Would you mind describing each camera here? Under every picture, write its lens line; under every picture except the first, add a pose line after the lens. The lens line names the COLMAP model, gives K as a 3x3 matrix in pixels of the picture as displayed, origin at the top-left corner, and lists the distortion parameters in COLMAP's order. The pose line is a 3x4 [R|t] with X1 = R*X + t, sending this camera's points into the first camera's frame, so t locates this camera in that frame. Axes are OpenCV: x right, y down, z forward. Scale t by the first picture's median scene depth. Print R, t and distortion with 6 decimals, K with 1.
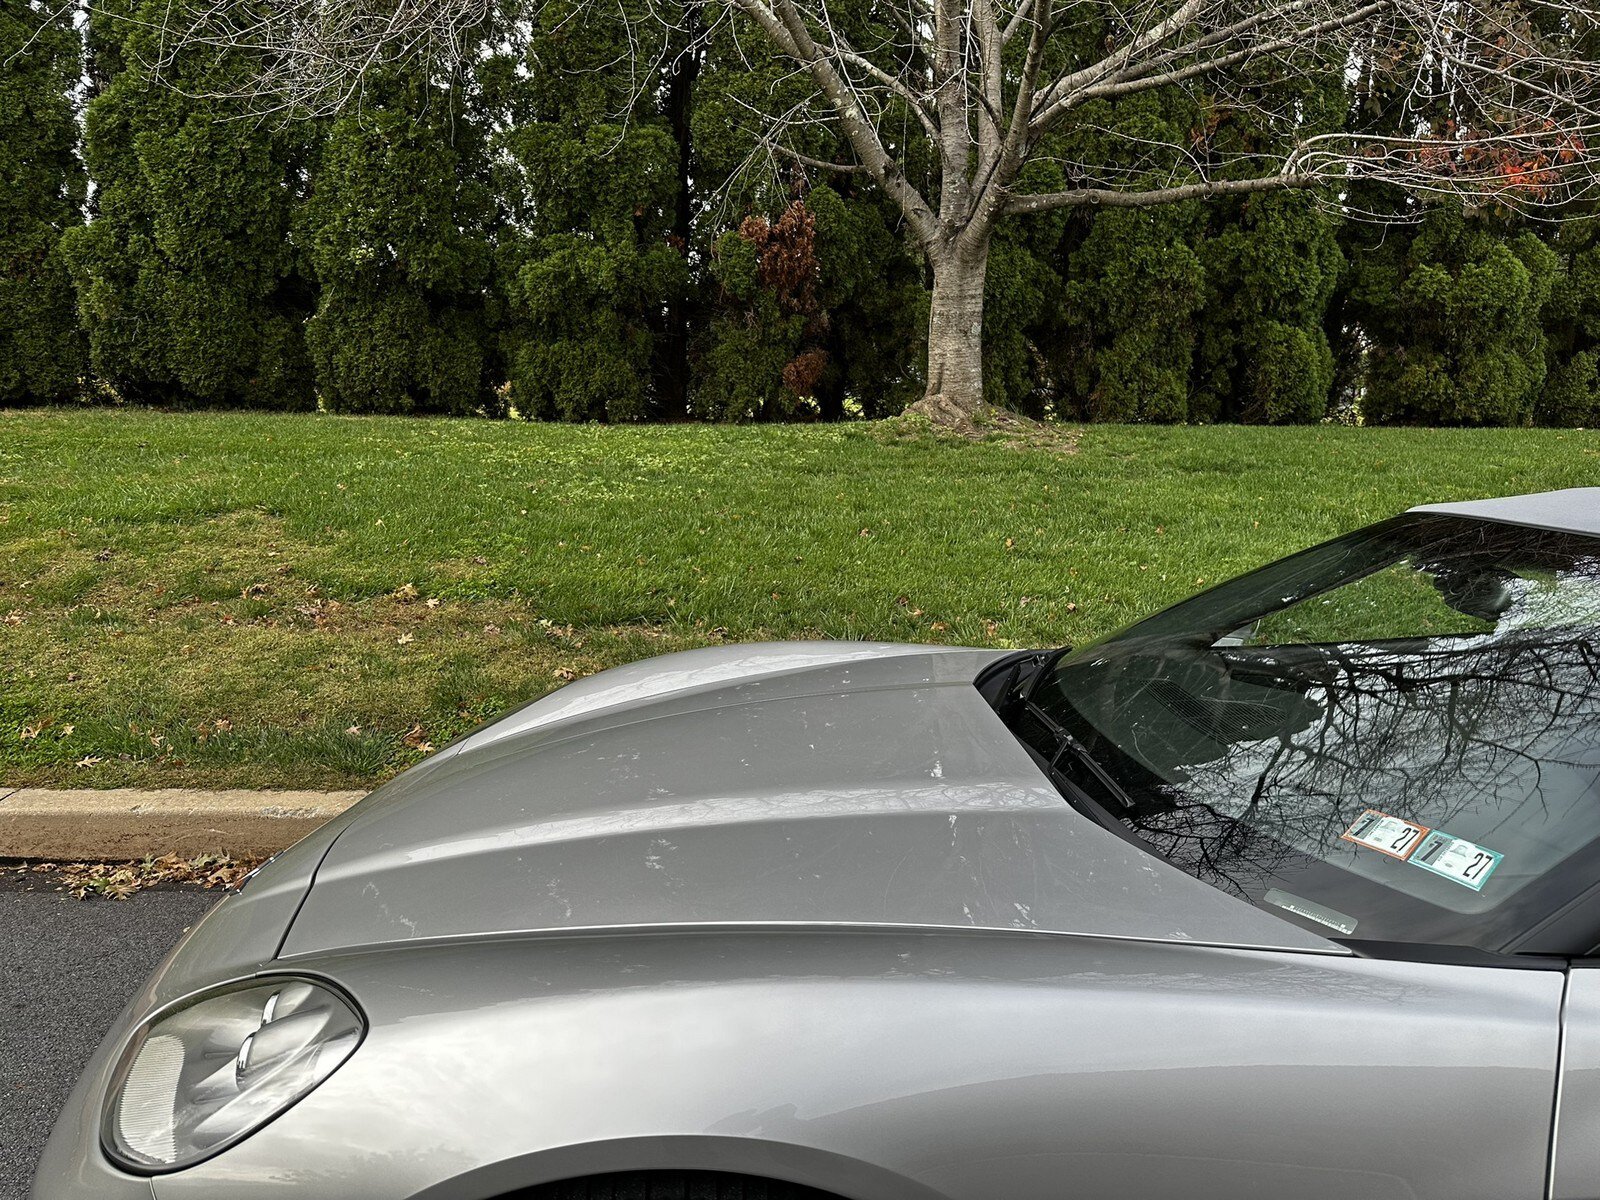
lens RADIAL K [[1118.7, 0, 799.3], [0, 1118.7, 610.6], [0, 0, 1]] dist [0.042870, -0.058630]
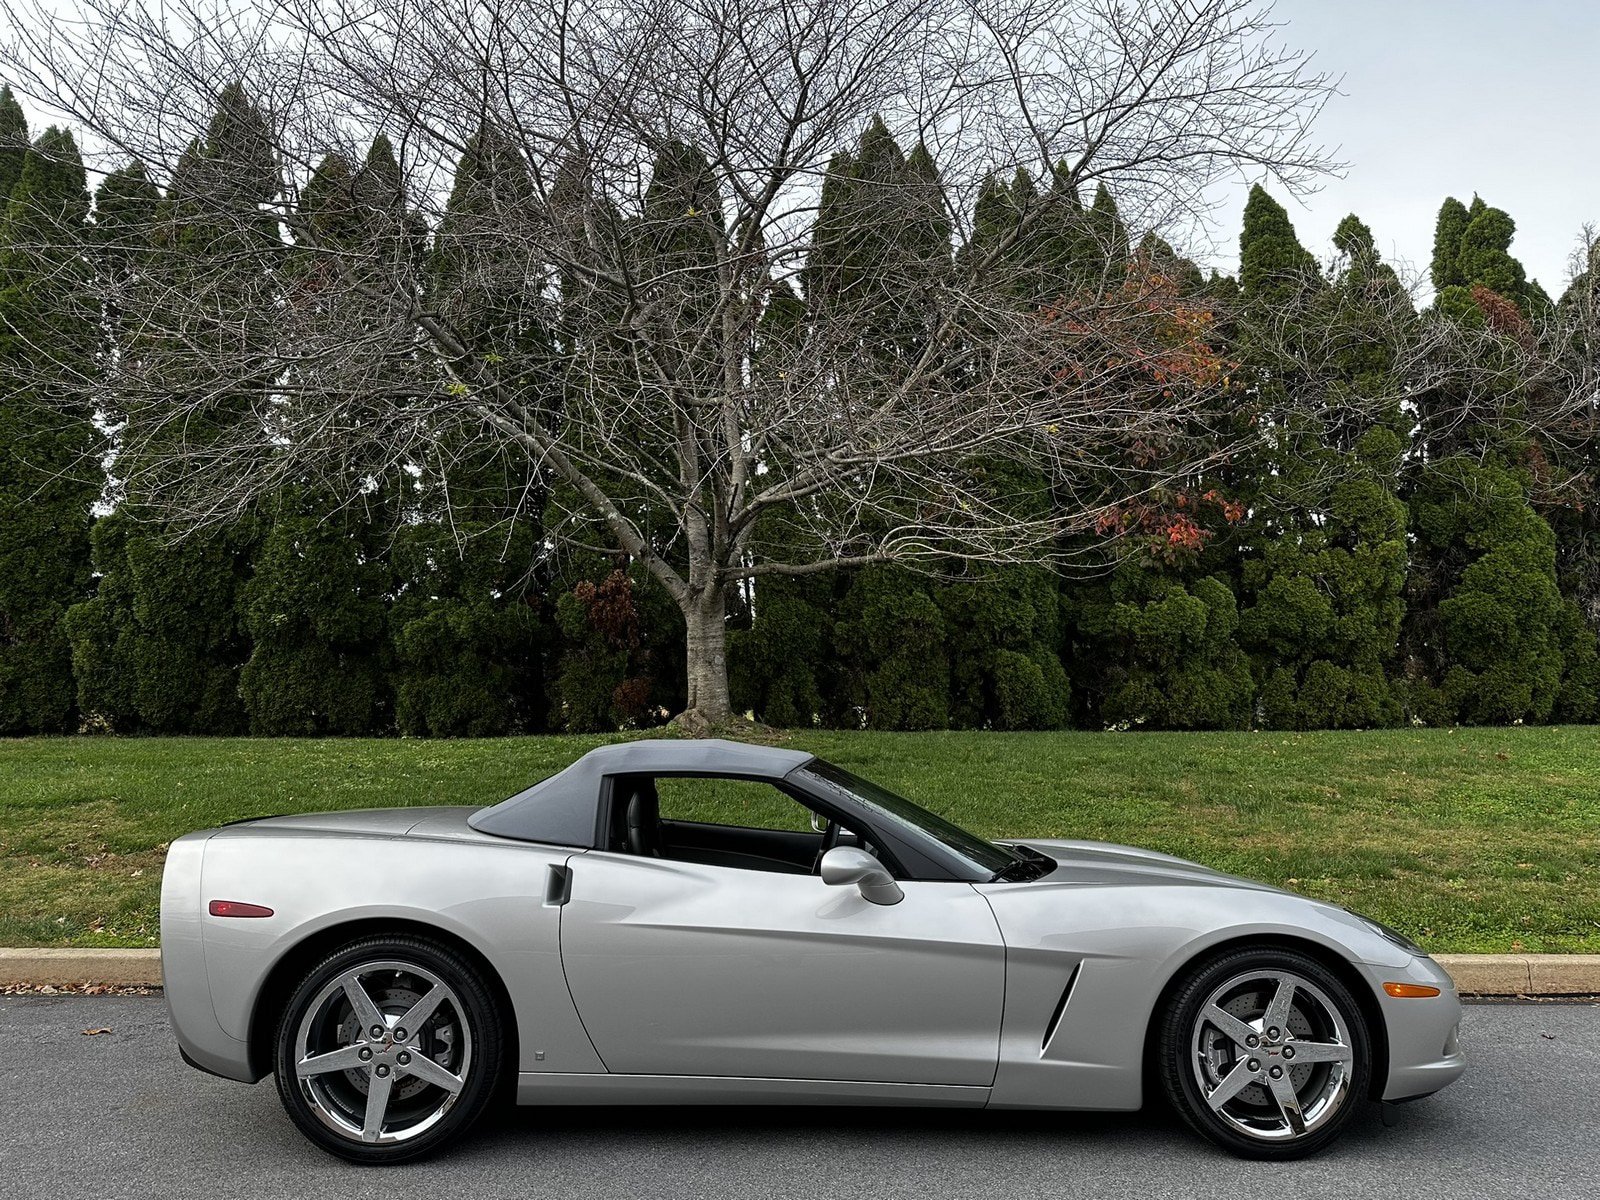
lens RADIAL K [[1118.7, 0, 799.4], [0, 1118.7, 610.4], [0, 0, 1]] dist [0.042870, -0.058630]
pose [[0.997787, -0.026065, -0.061172, 0.291906], [0.007635, 0.958797, -0.283989, 0.056182], [0.066054, 0.282894, 0.956874, -0.228514]]
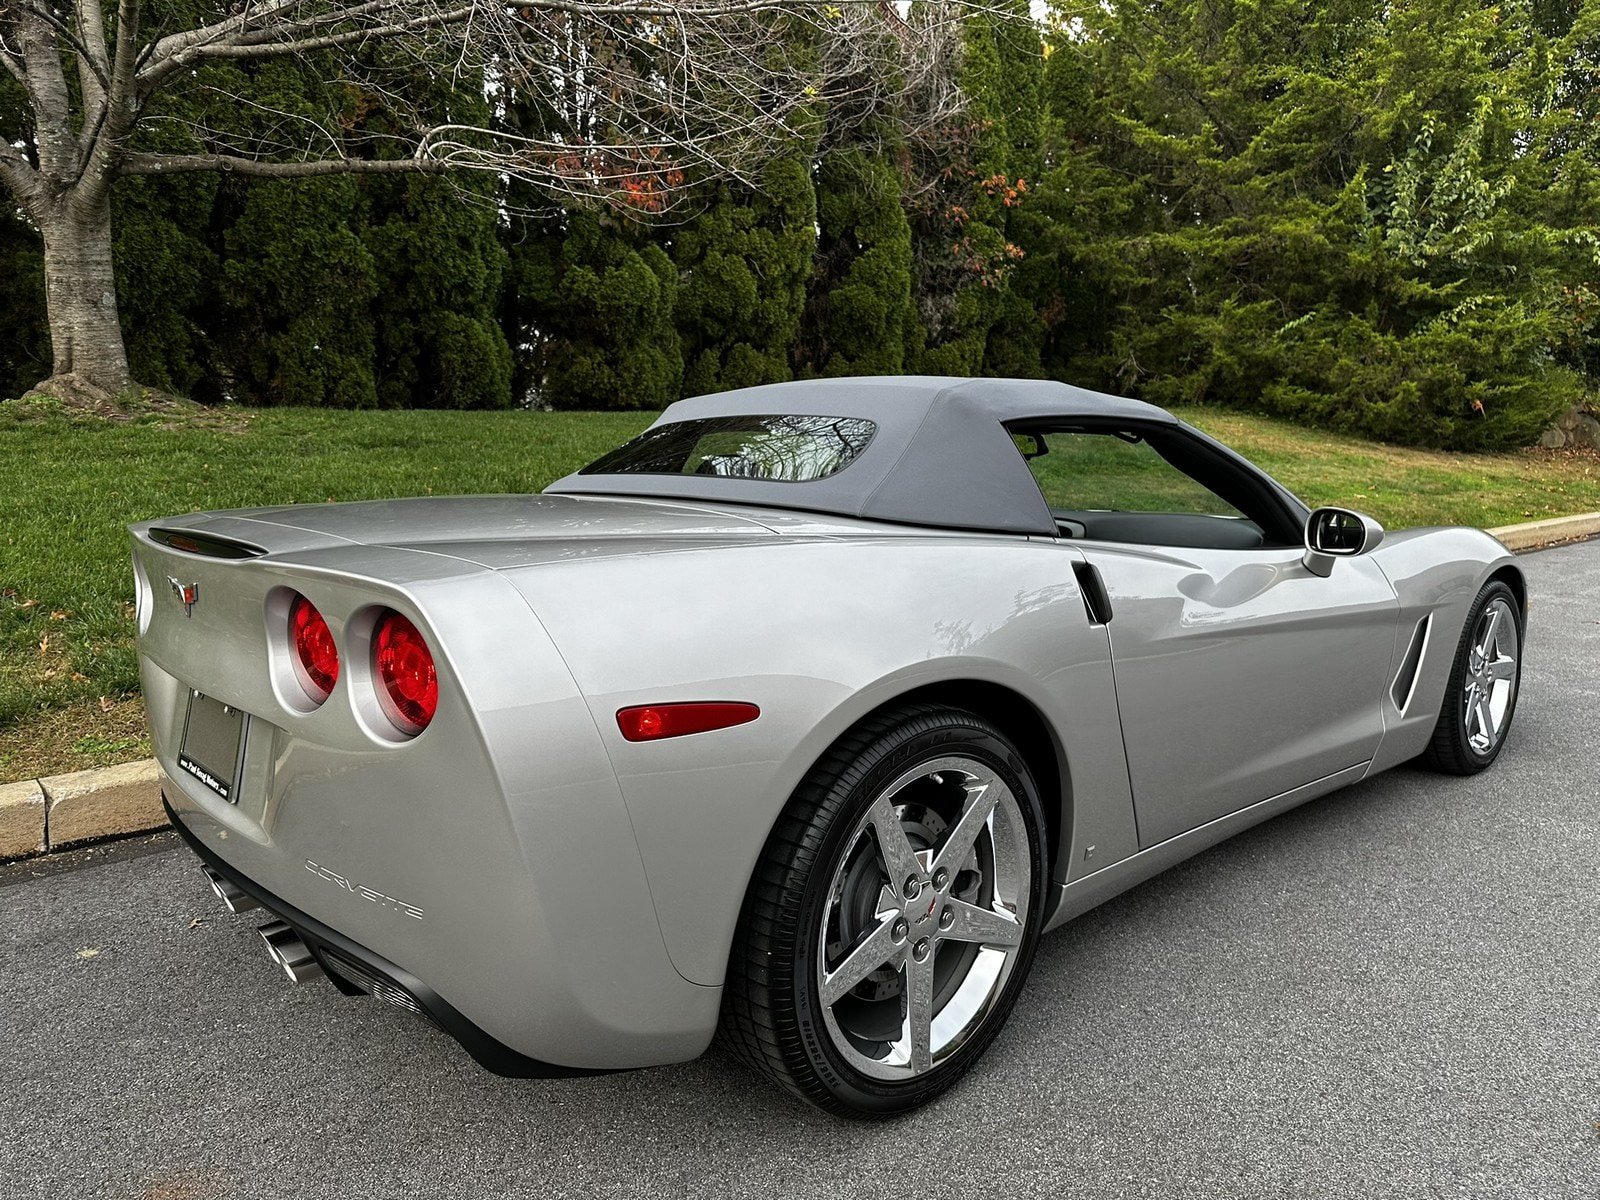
lens RADIAL K [[1144.8, 0, 803.3], [0, 1144.8, 605.4], [0, 0, 1]] dist [0.002523, -0.013719]
pose [[0.798278, -0.115569, 0.591097, 0.030648], [0.126733, 0.991676, 0.022735, 0.029724], [-0.588804, 0.056762, 0.806280, -0.024629]]
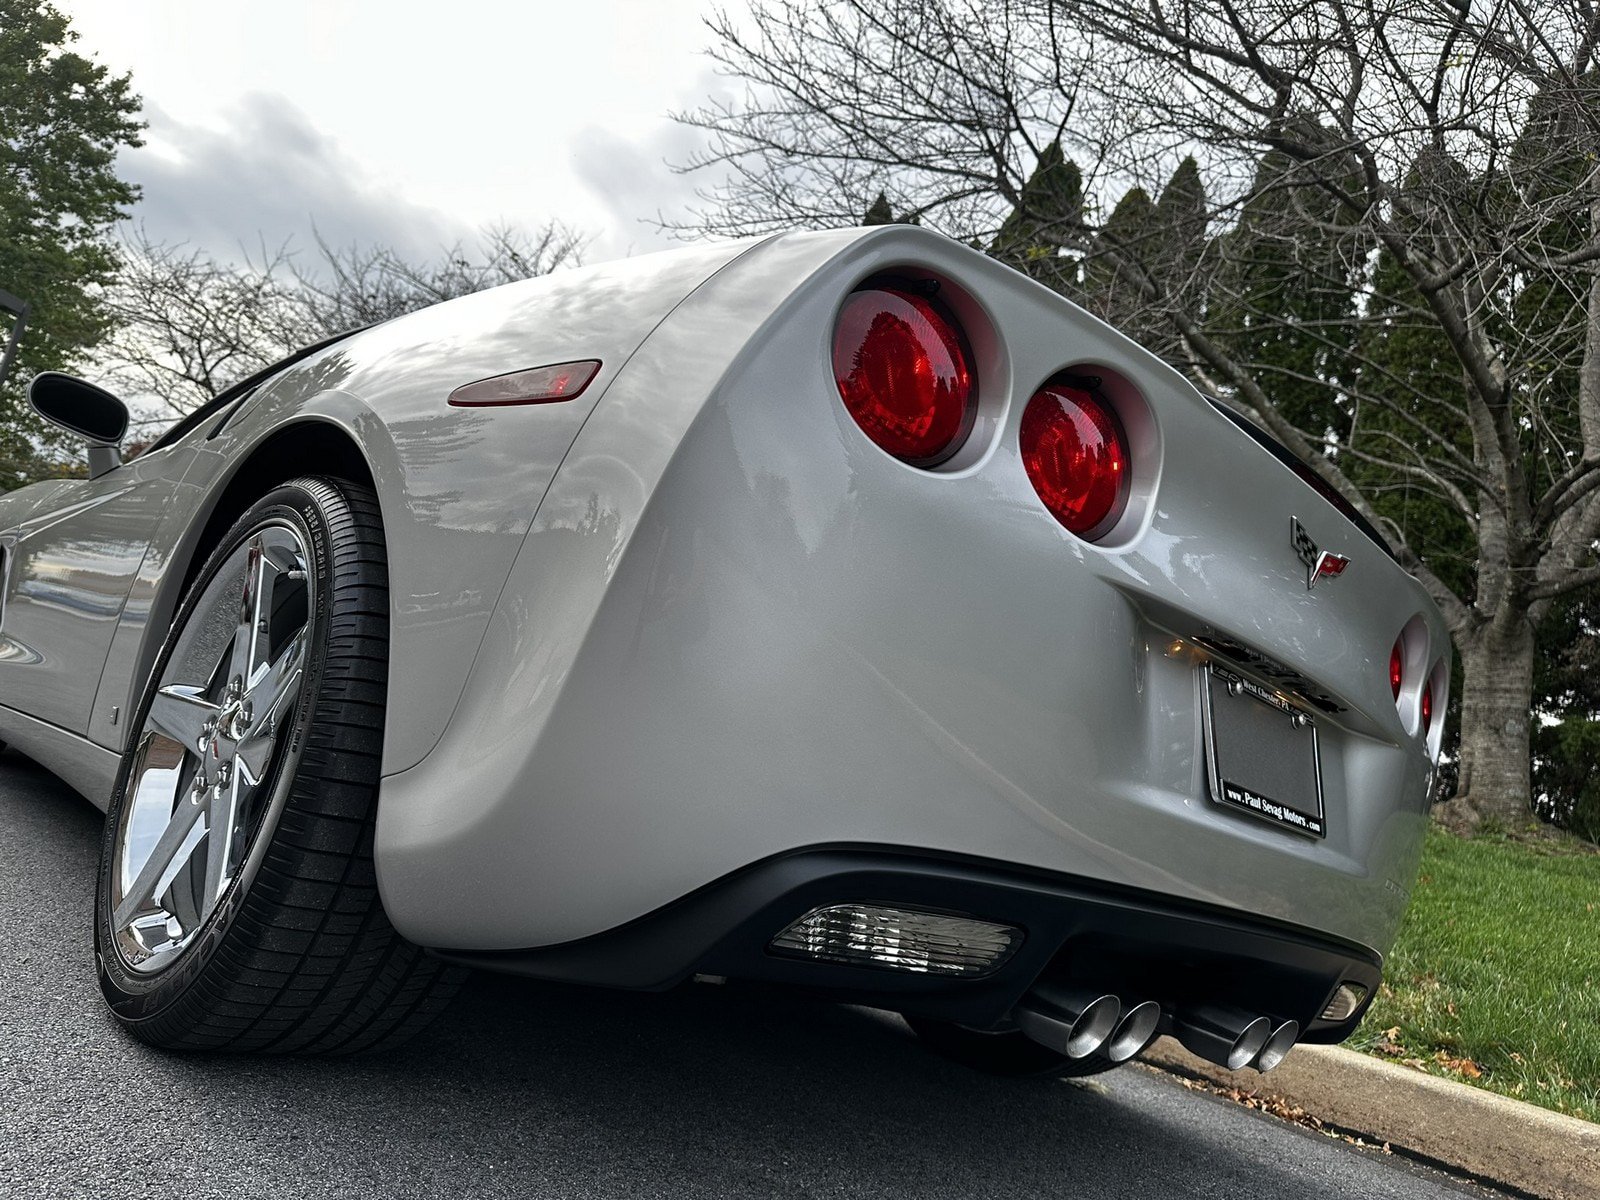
lens RADIAL K [[1118.7, 0, 802.0], [0, 1118.7, 611.5], [0, 0, 1]] dist [0.042870, -0.058630]
pose [[0.652605, -0.003340, -0.757691, 0.393567], [-0.331976, 0.897639, -0.289890, 0.081839], [0.681101, 0.440719, 0.584695, 0.086987]]
